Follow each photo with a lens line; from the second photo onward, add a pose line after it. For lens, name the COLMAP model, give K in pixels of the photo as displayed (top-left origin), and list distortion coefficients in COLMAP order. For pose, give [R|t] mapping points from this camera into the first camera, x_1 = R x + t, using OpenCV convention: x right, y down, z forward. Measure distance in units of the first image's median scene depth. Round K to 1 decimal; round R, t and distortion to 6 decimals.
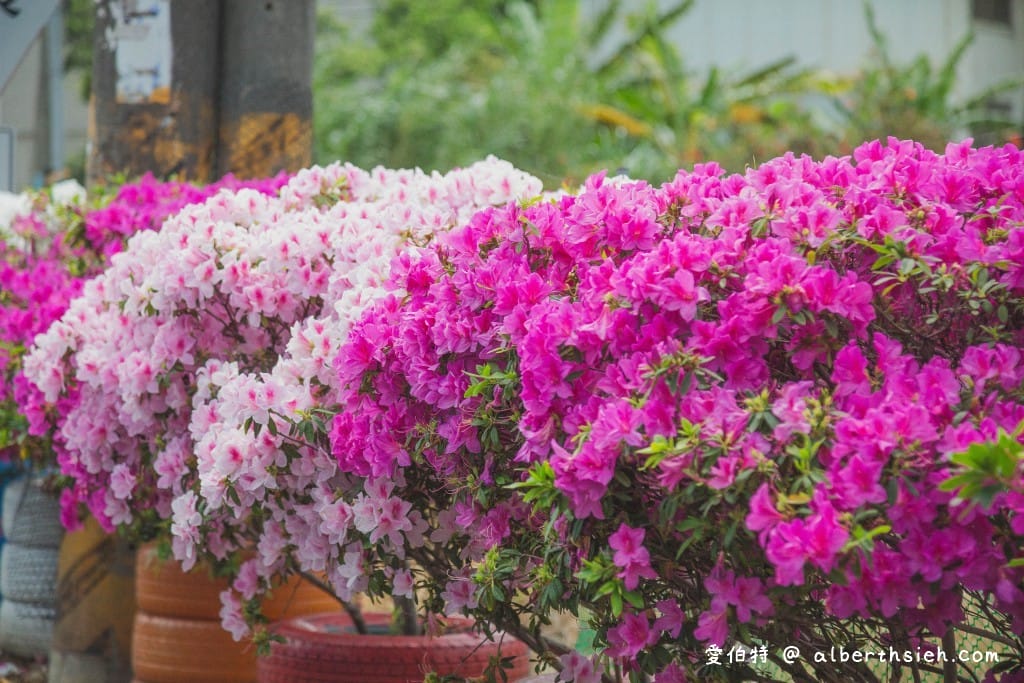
lens RADIAL K [[2726.6, 0, 496.6], [0, 2726.6, 275.6], [0, 0, 1]] dist [0.807861, -0.824235]
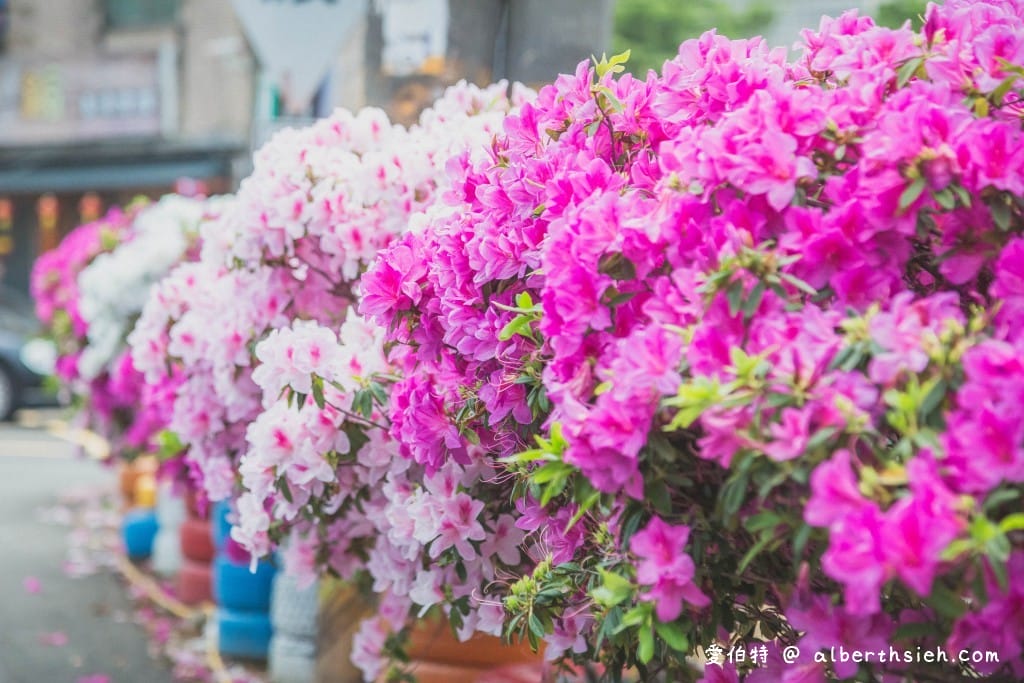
lens RADIAL K [[2726.6, 0, 496.6], [0, 2726.6, 275.6], [0, 0, 1]] dist [0.807861, -0.824235]
pose [[0.985331, 0.006145, -0.170545, 0.112554], [-0.009704, 0.999752, -0.020043, 0.044945], [0.170380, 0.021404, 0.985146, 0.343165]]
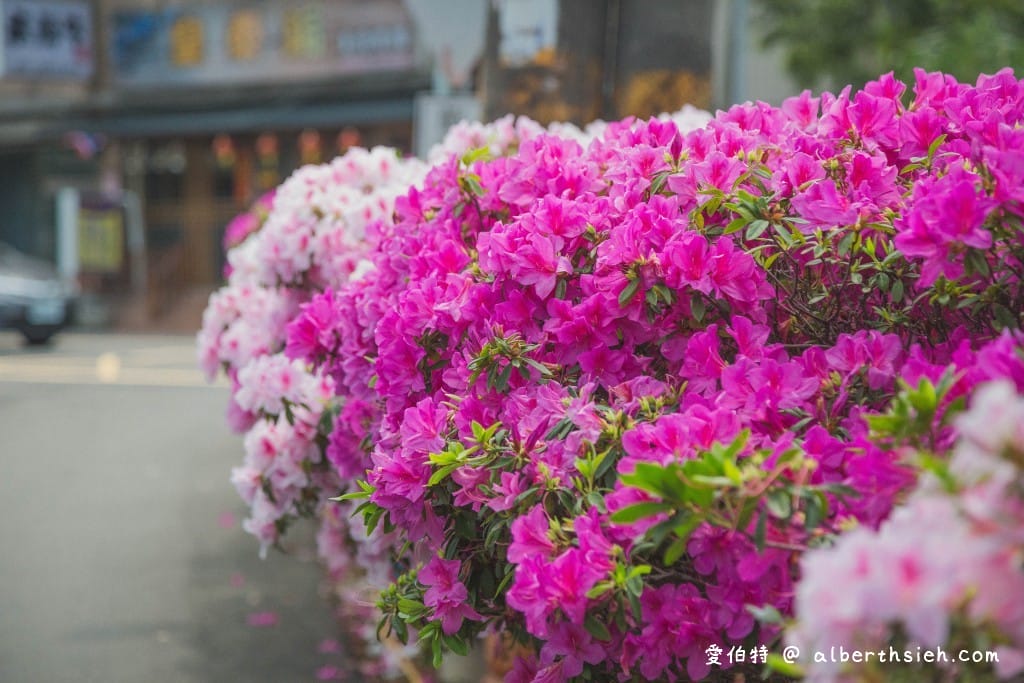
lens RADIAL K [[2726.6, 0, 496.6], [0, 2726.6, 275.6], [0, 0, 1]] dist [0.807861, -0.824235]
pose [[0.963457, 0.004270, -0.267828, 0.265600], [-0.001837, 0.999955, 0.009336, 0.002223], [0.267856, -0.008503, 0.963421, 0.220177]]
